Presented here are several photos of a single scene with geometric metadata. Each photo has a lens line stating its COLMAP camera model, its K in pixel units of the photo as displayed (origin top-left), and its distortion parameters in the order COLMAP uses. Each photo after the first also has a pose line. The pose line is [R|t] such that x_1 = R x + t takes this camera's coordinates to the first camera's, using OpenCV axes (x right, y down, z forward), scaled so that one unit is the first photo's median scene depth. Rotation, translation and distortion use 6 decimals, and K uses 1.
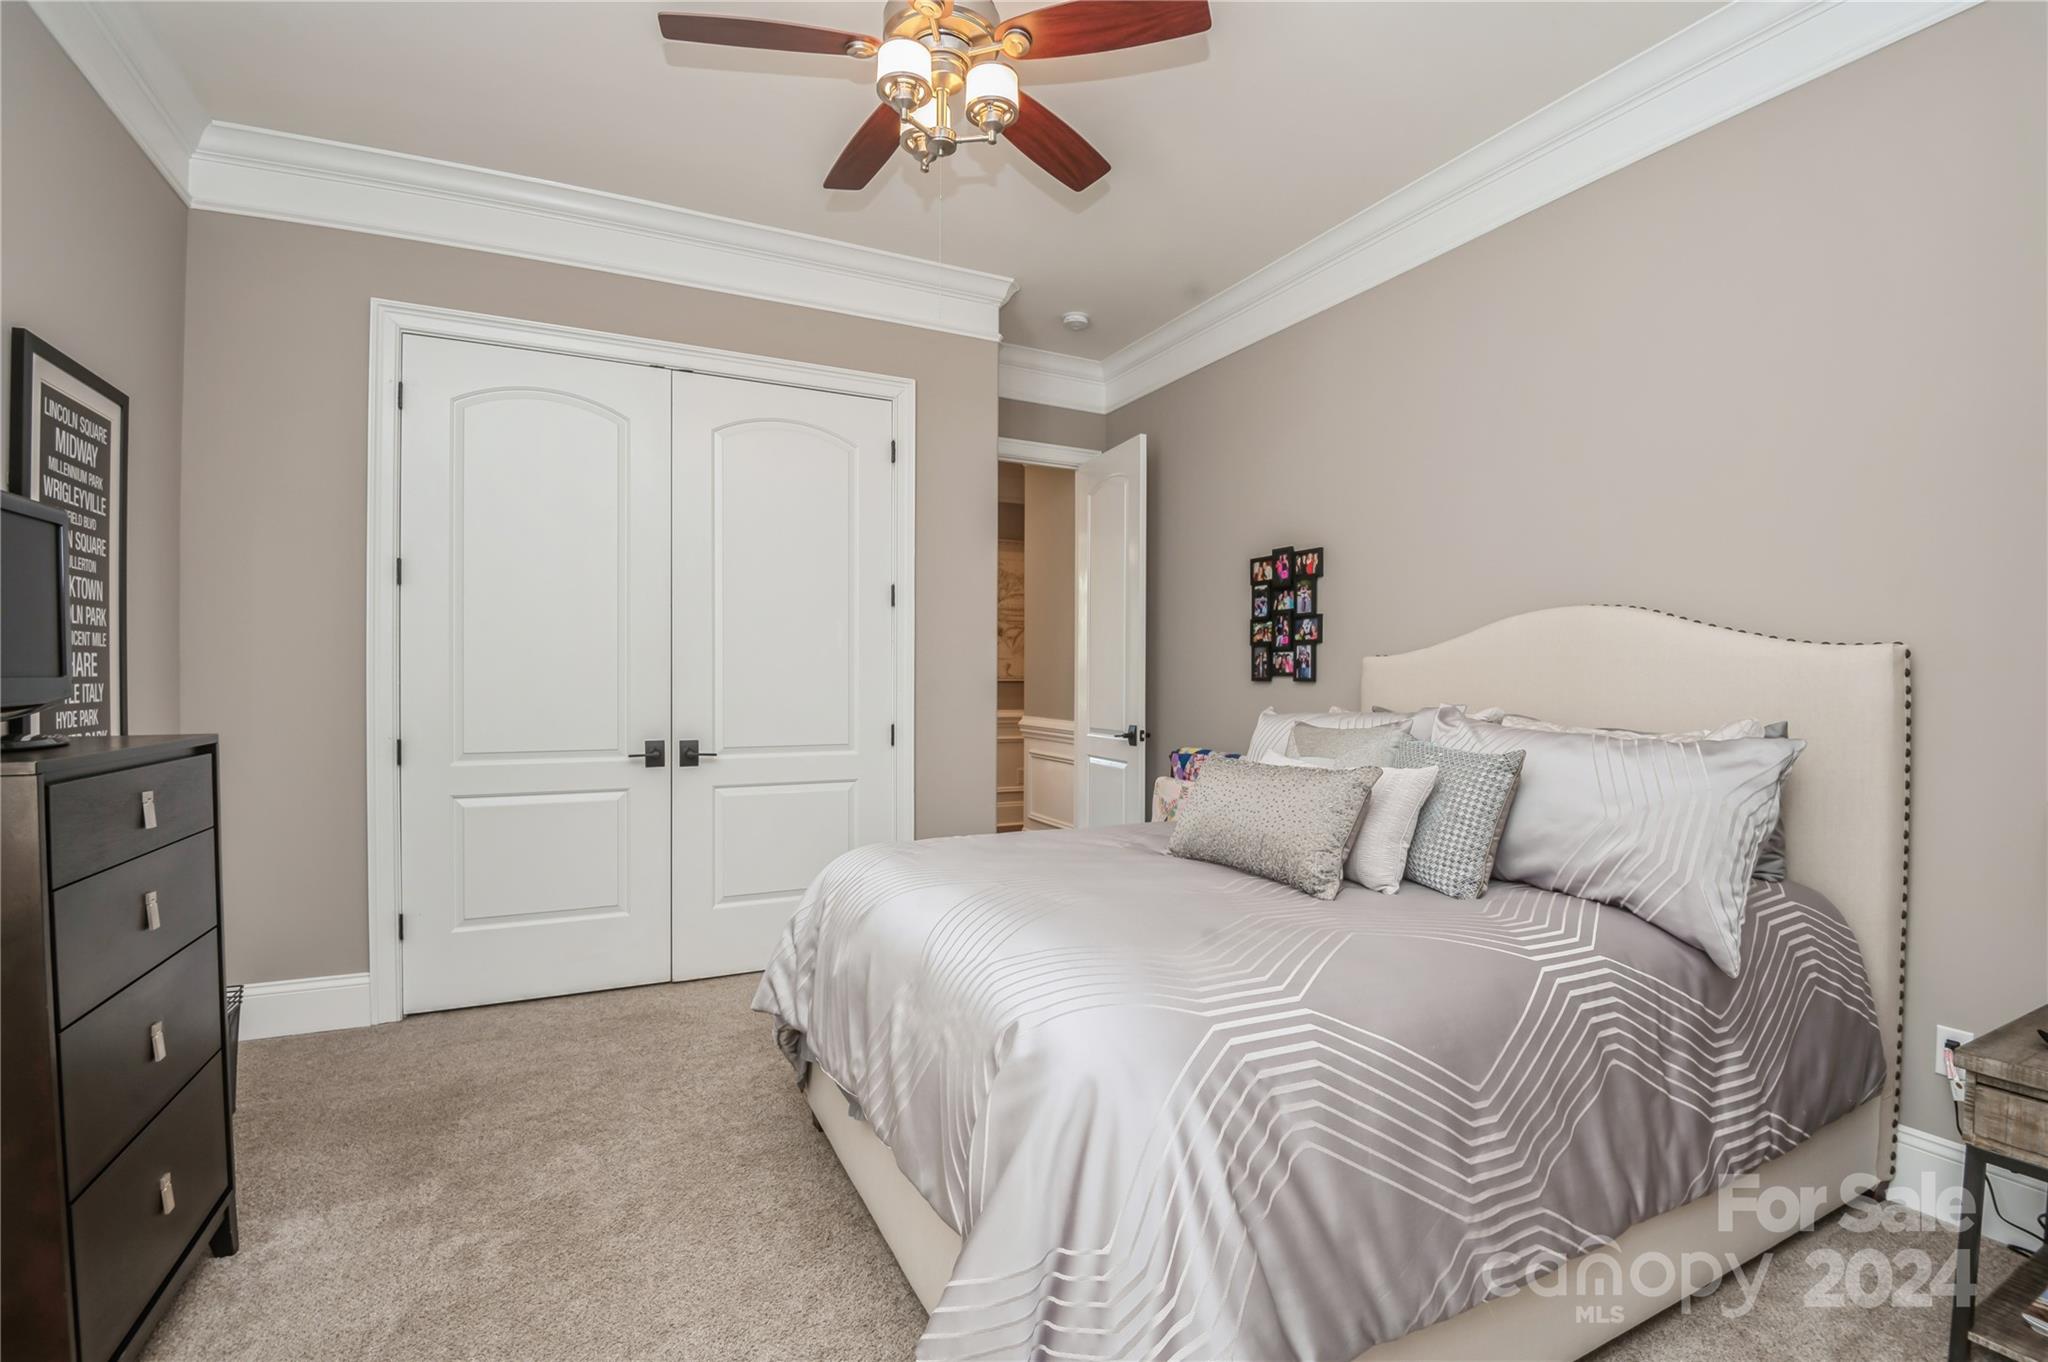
lens RADIAL K [[939.0, 0, 1024.0], [0, 939.0, 681.0], [0, 0, 1]] dist [-0.000327, -0.000129]
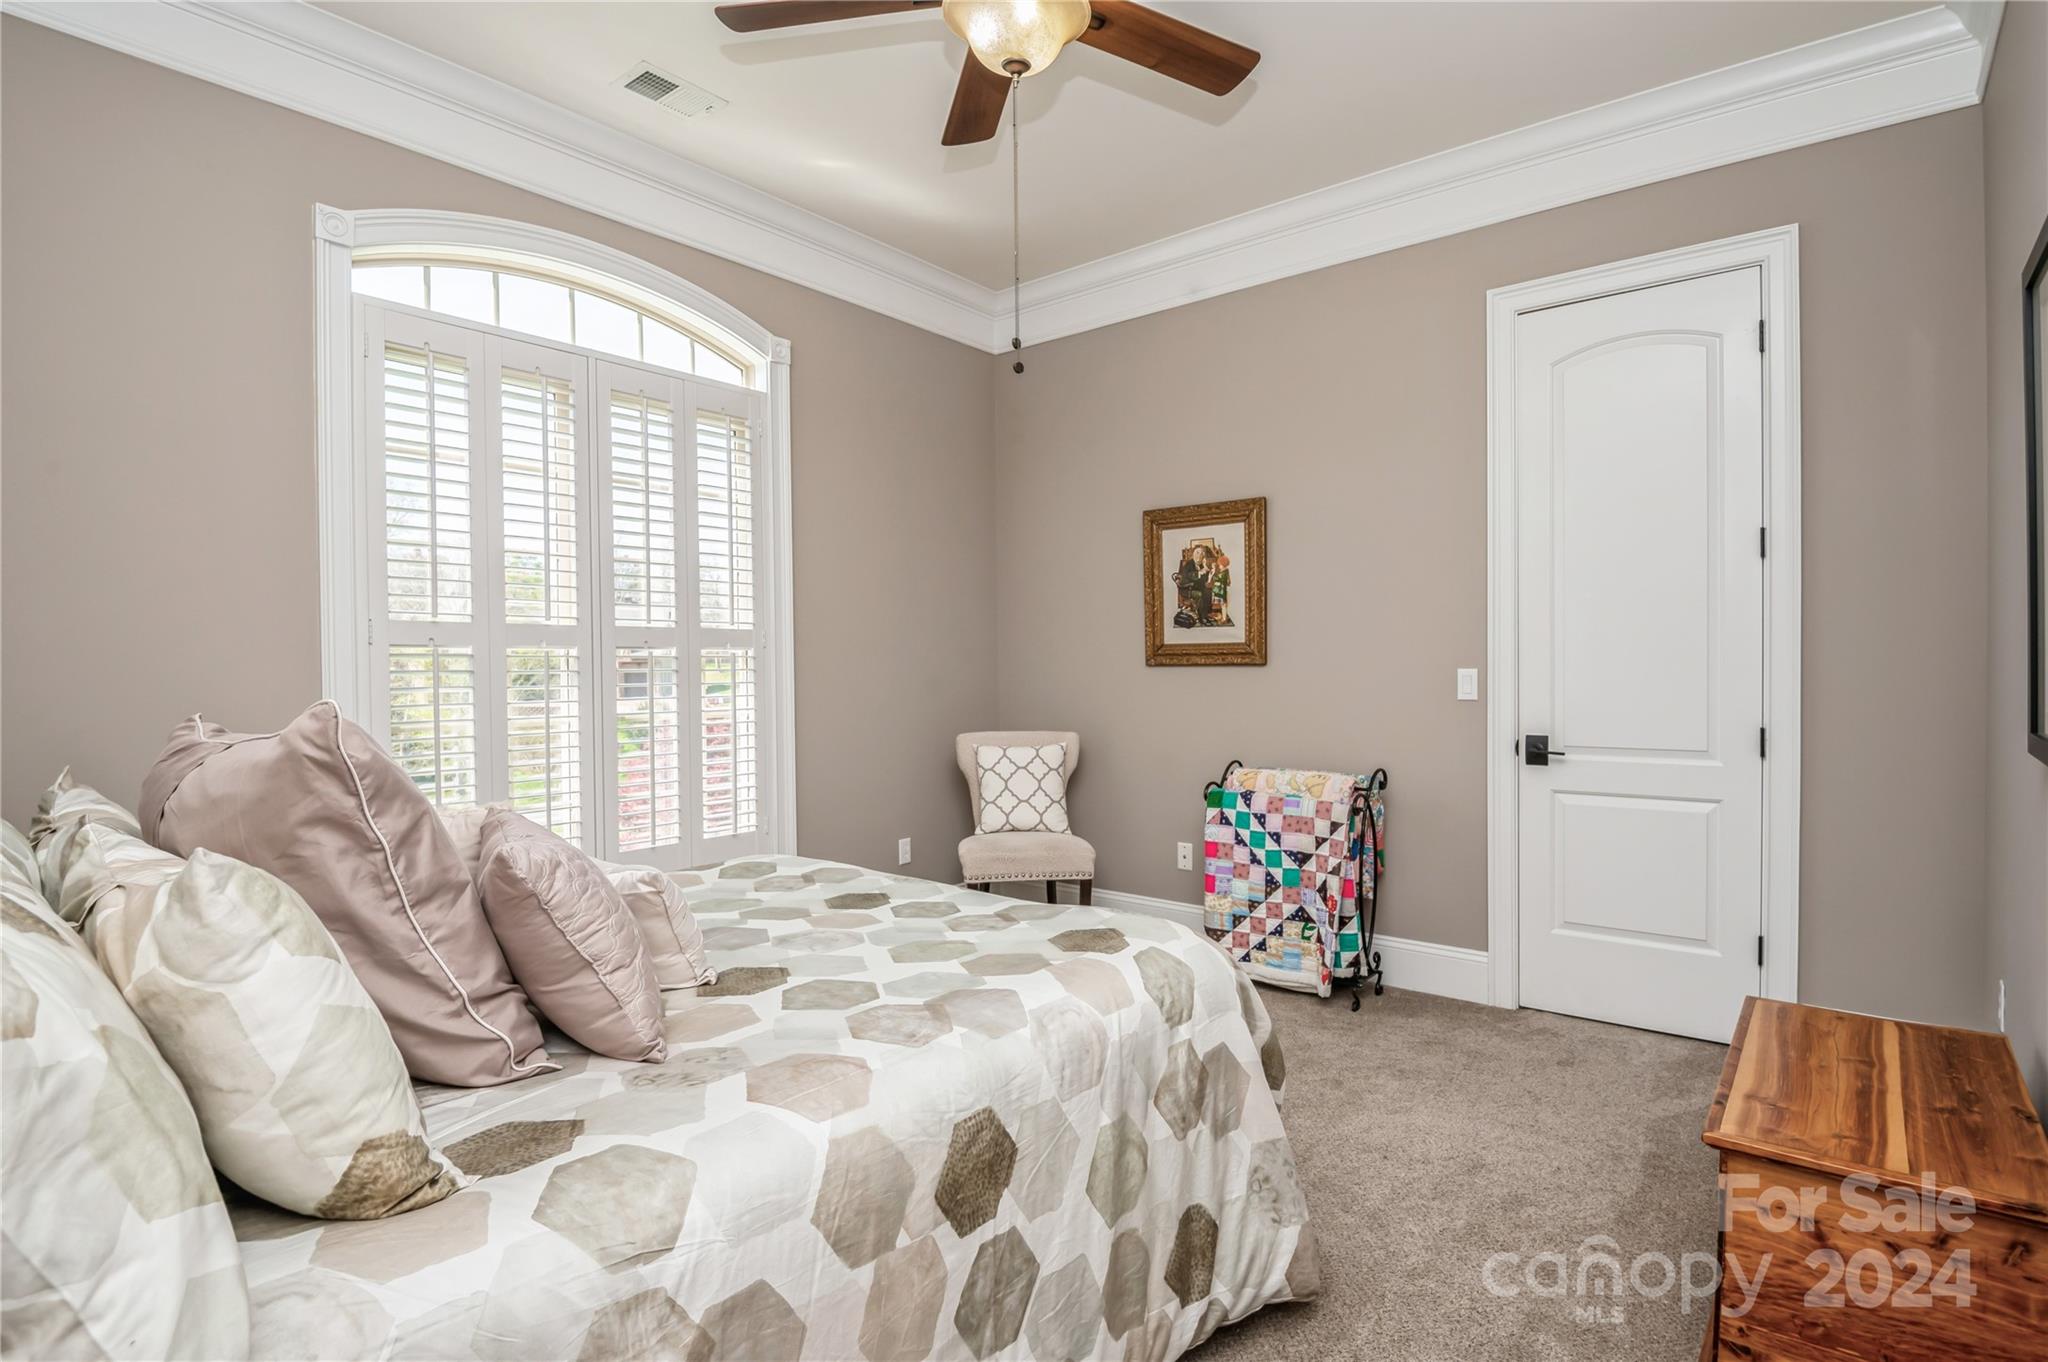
lens RADIAL K [[1057.5, 0, 1024.0], [0, 1057.5, 681.0], [0, 0, 1]] dist [0.001229, 0.000192]
pose [[0.420904, 0.001825, -0.907103, 0.332209], [0.009828, 0.999930, 0.006571, 0.001567], [0.907052, -0.011681, 0.420857, 0.153874]]
